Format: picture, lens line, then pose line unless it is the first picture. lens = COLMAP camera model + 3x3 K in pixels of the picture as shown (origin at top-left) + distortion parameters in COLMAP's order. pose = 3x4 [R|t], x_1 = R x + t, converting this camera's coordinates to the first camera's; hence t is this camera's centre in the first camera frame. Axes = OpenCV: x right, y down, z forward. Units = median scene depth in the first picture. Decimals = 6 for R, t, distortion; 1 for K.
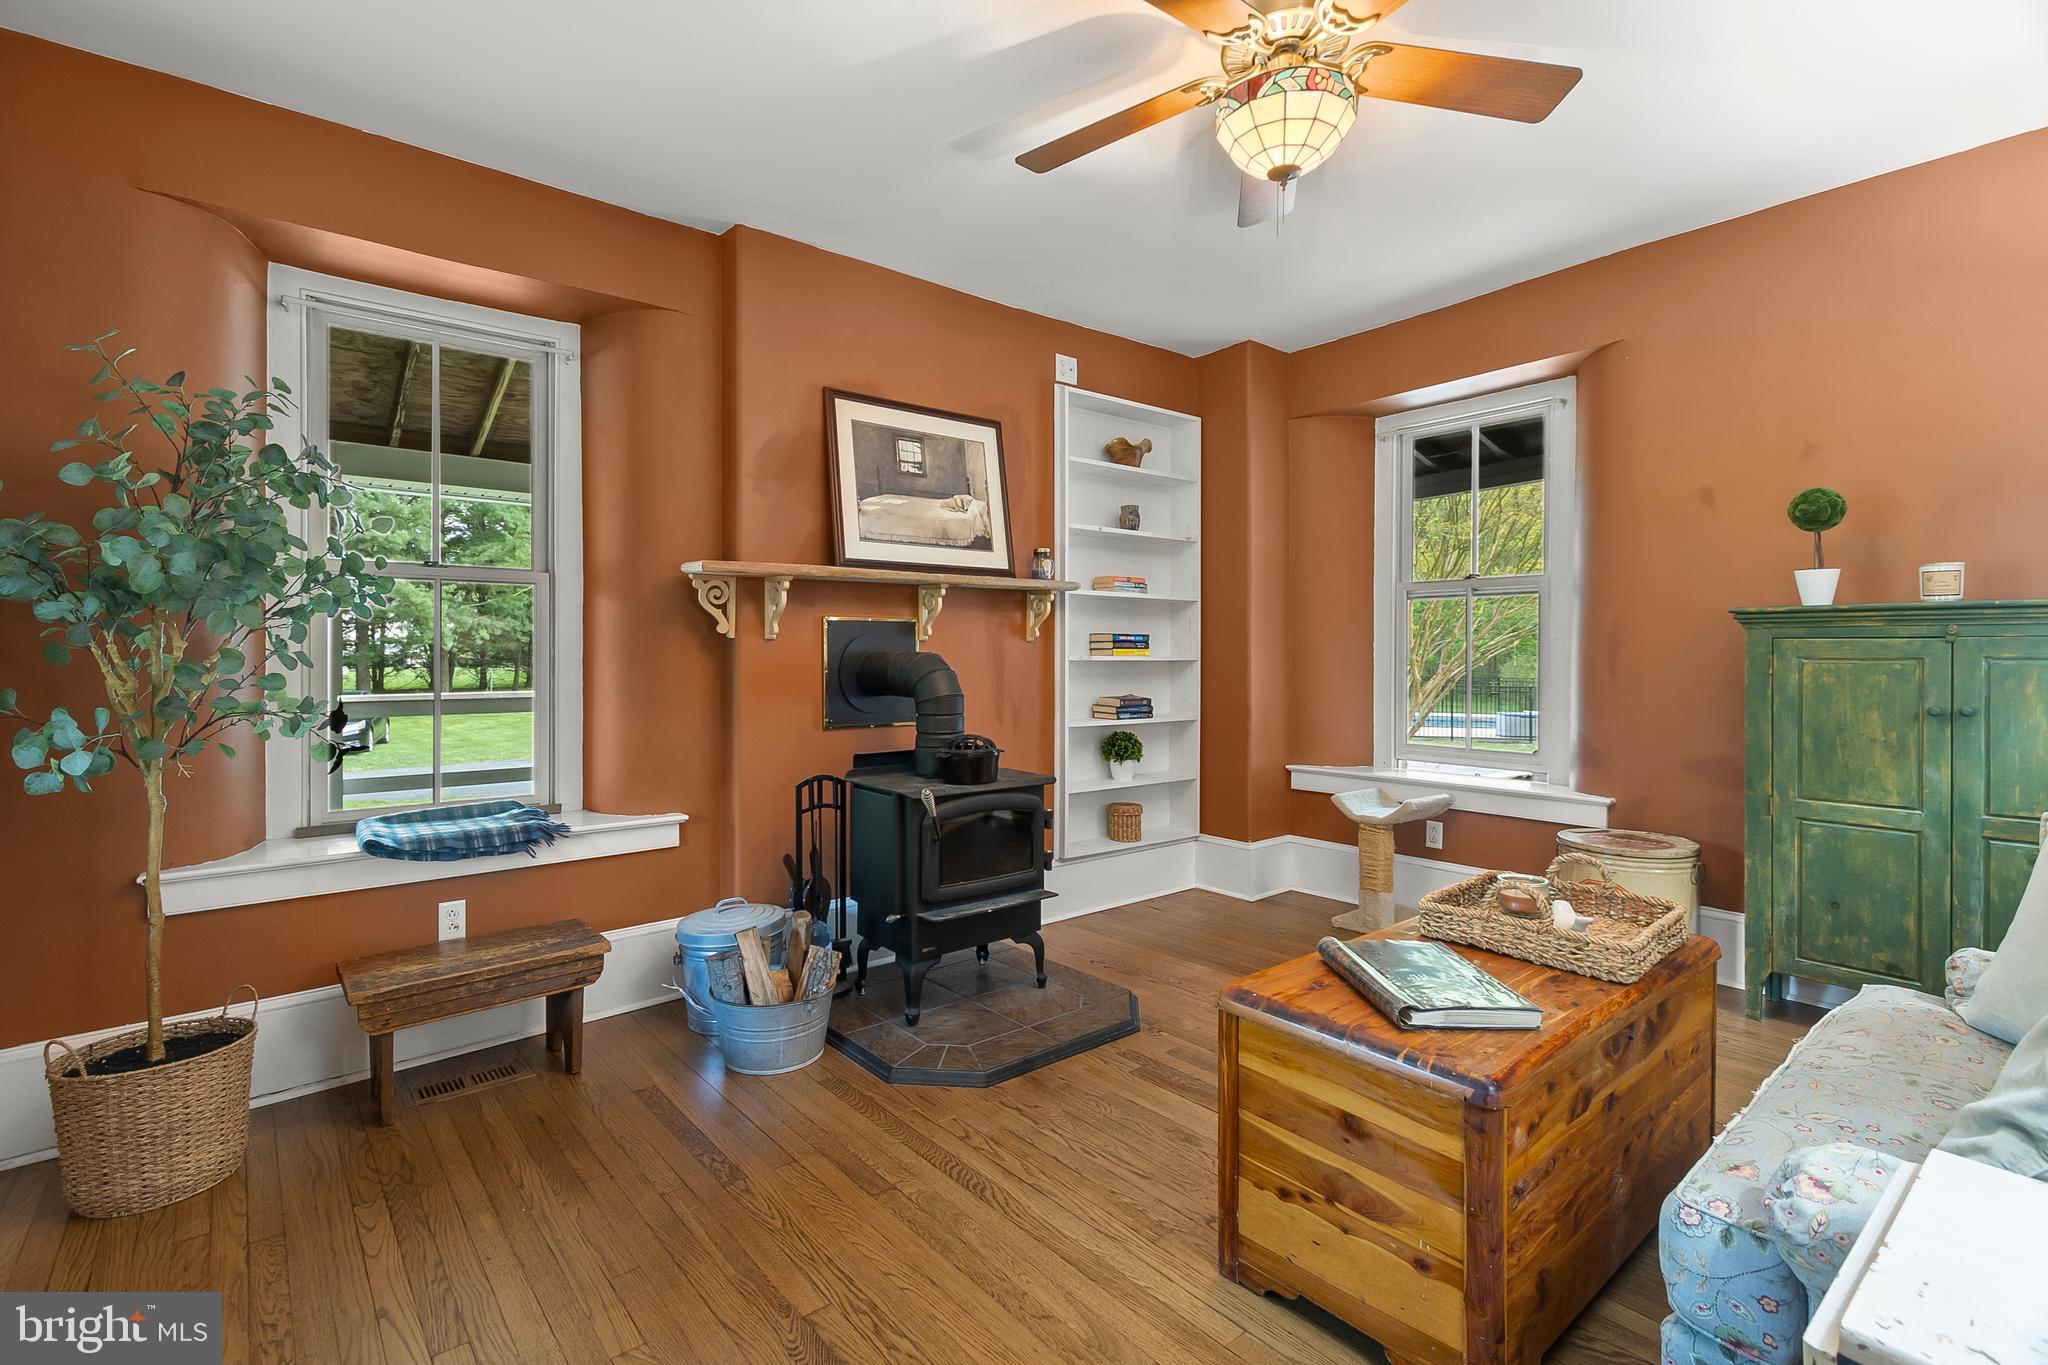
lens RADIAL K [[937.3, 0, 982.9], [0, 937.3, 649.4], [0, 0, 1]] dist [0.009785, -0.004383]
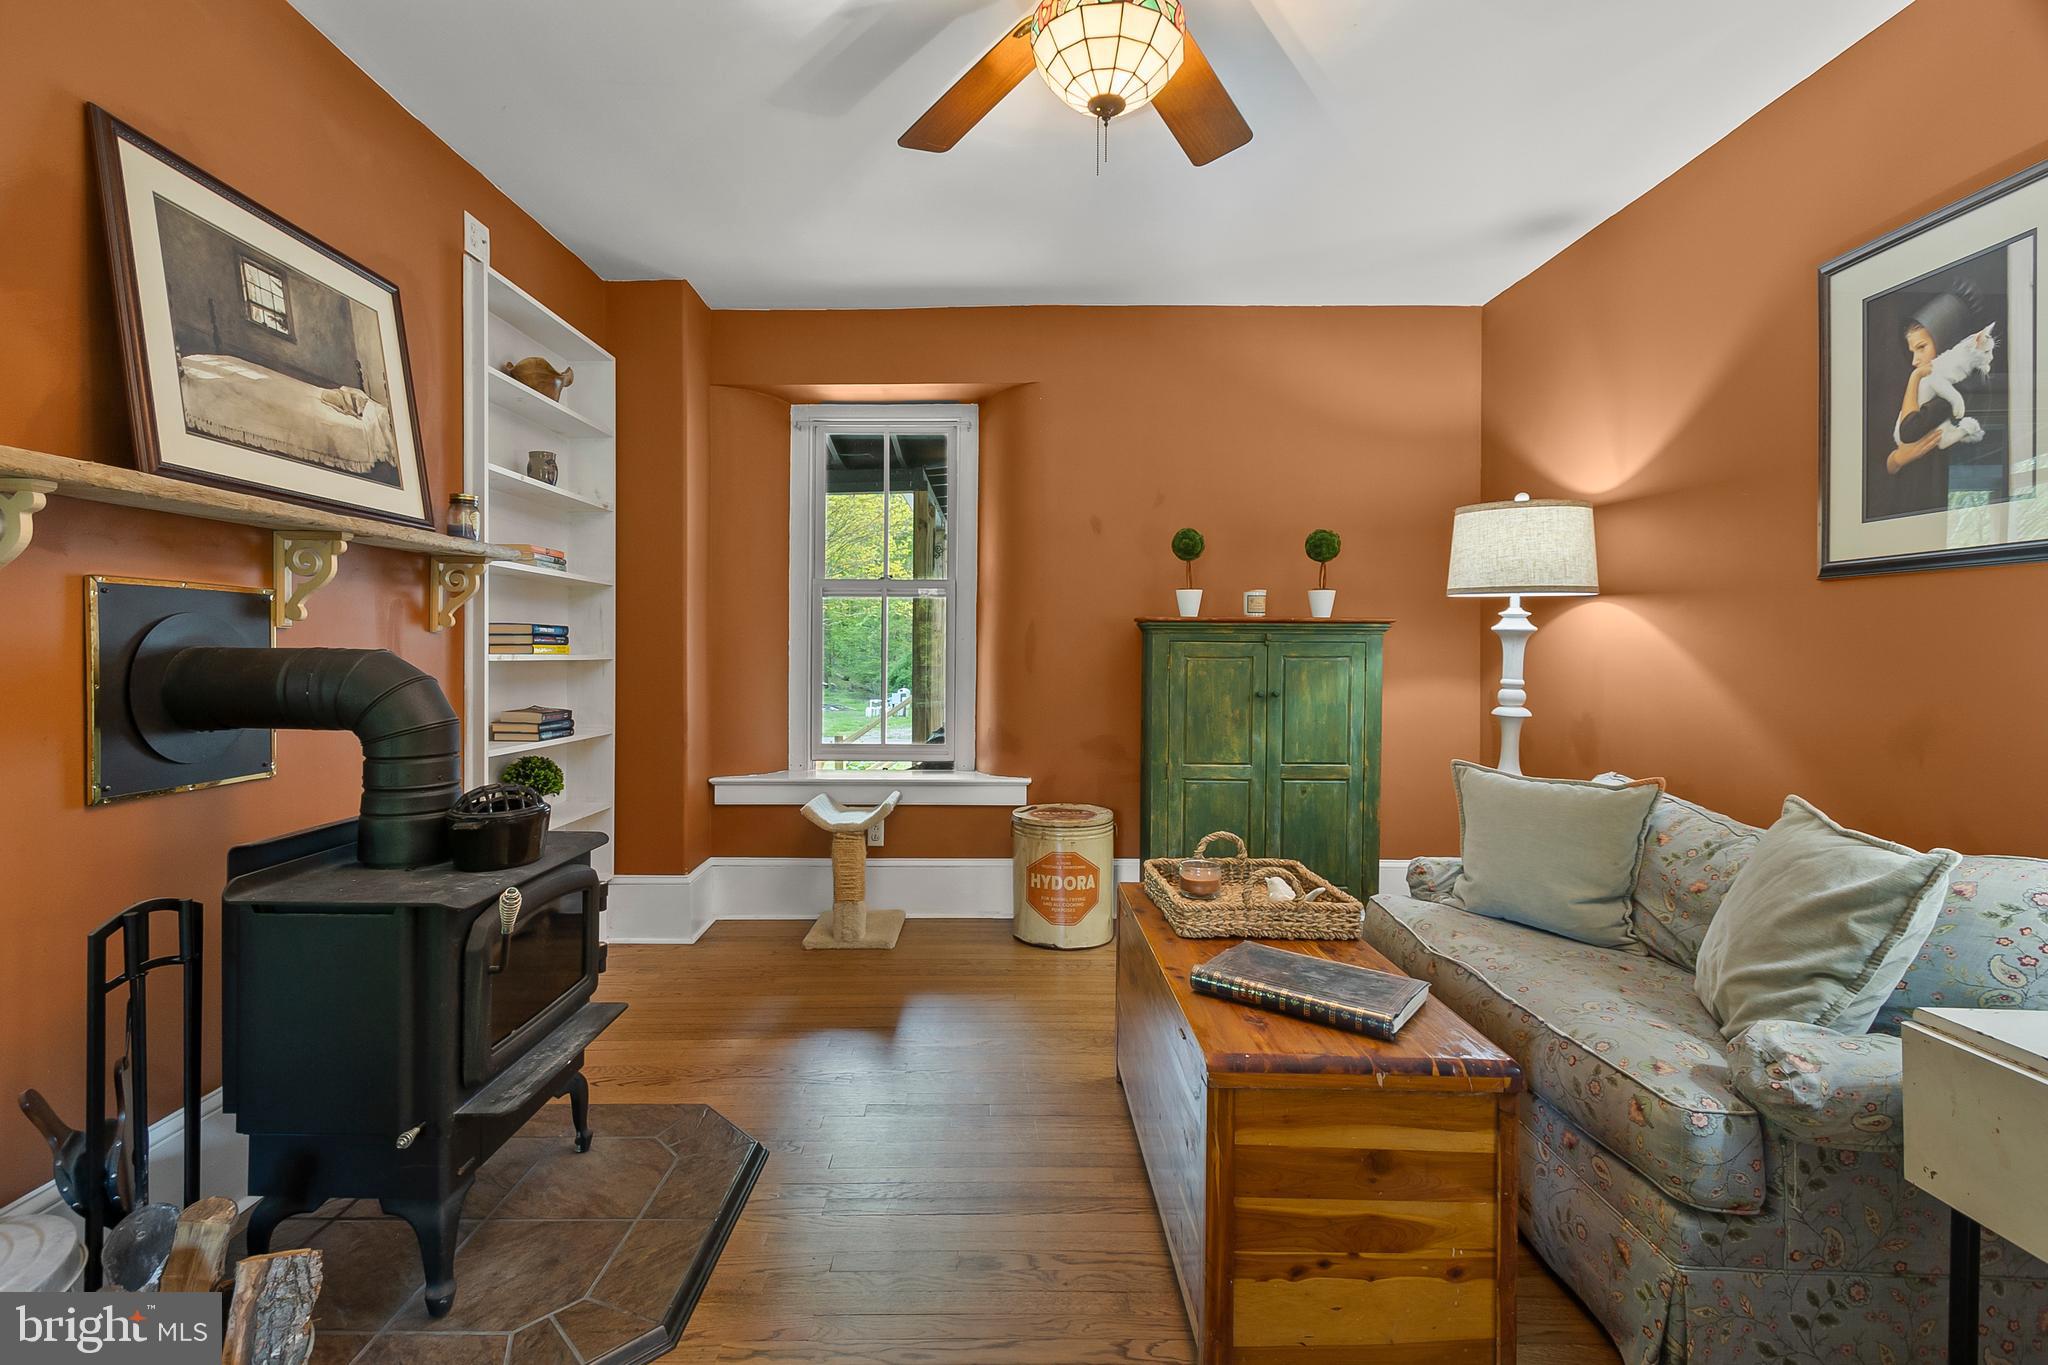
lens RADIAL K [[937.3, 0, 1013.6], [0, 937.3, 645.0], [0, 0, 1]] dist [0.009785, -0.004383]
pose [[0.618050, 0.007250, 0.786105, -0.249196], [-0.007663, 0.999966, -0.003197, -0.000772], [-0.786101, -0.004048, 0.618085, 0.309918]]
